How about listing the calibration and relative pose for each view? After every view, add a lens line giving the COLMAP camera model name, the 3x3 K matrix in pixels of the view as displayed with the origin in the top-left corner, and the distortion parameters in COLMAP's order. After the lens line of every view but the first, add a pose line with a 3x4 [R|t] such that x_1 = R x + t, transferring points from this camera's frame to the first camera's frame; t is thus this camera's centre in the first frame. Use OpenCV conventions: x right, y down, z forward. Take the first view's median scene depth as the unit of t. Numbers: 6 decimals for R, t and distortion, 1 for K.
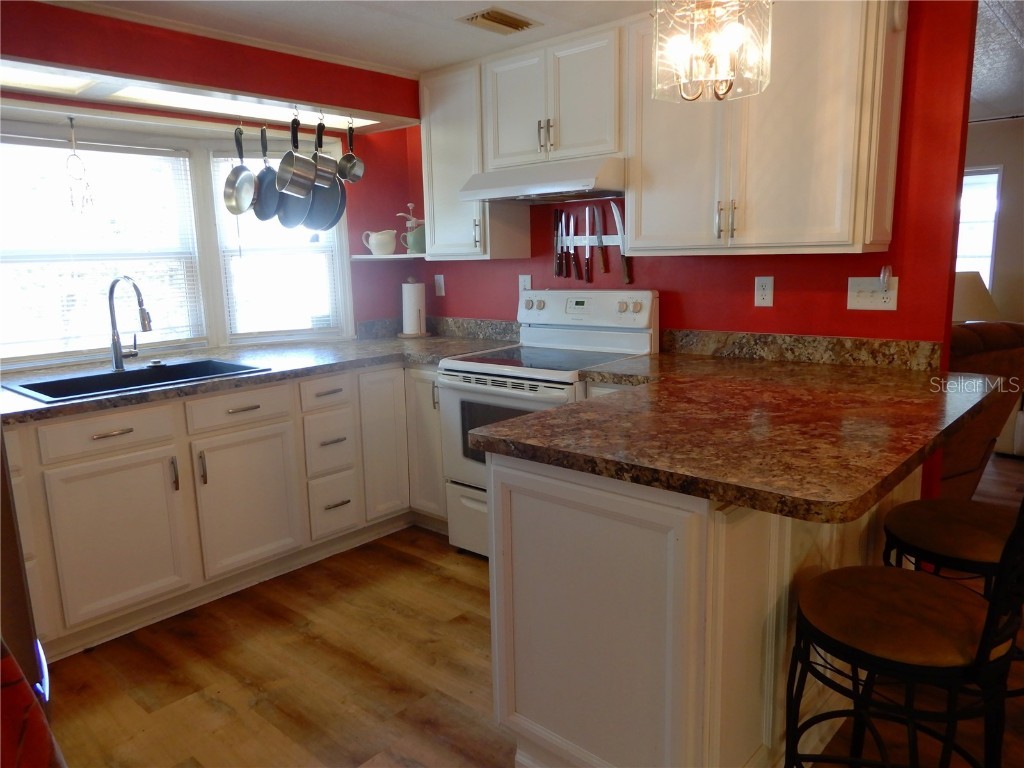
lens RADIAL K [[717.4, 0, 512.0], [0, 717.4, 384.0], [0, 0, 1]] dist [0.000064, -0.001455]
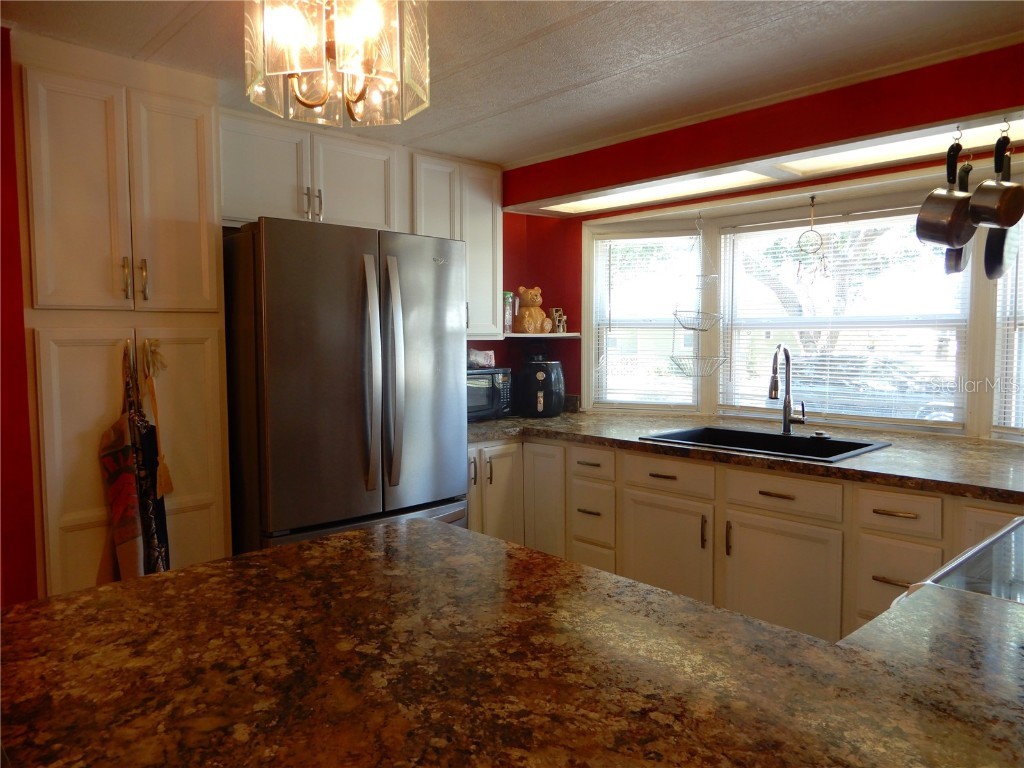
lens RADIAL K [[717.4, 0, 512.0], [0, 717.4, 384.0], [0, 0, 1]] dist [0.000064, -0.001455]
pose [[-0.067075, 0.099339, -0.992790, 0.578170], [-0.170853, 0.979191, 0.109522, -0.156444], [0.983011, 0.176968, -0.048707, 0.752862]]
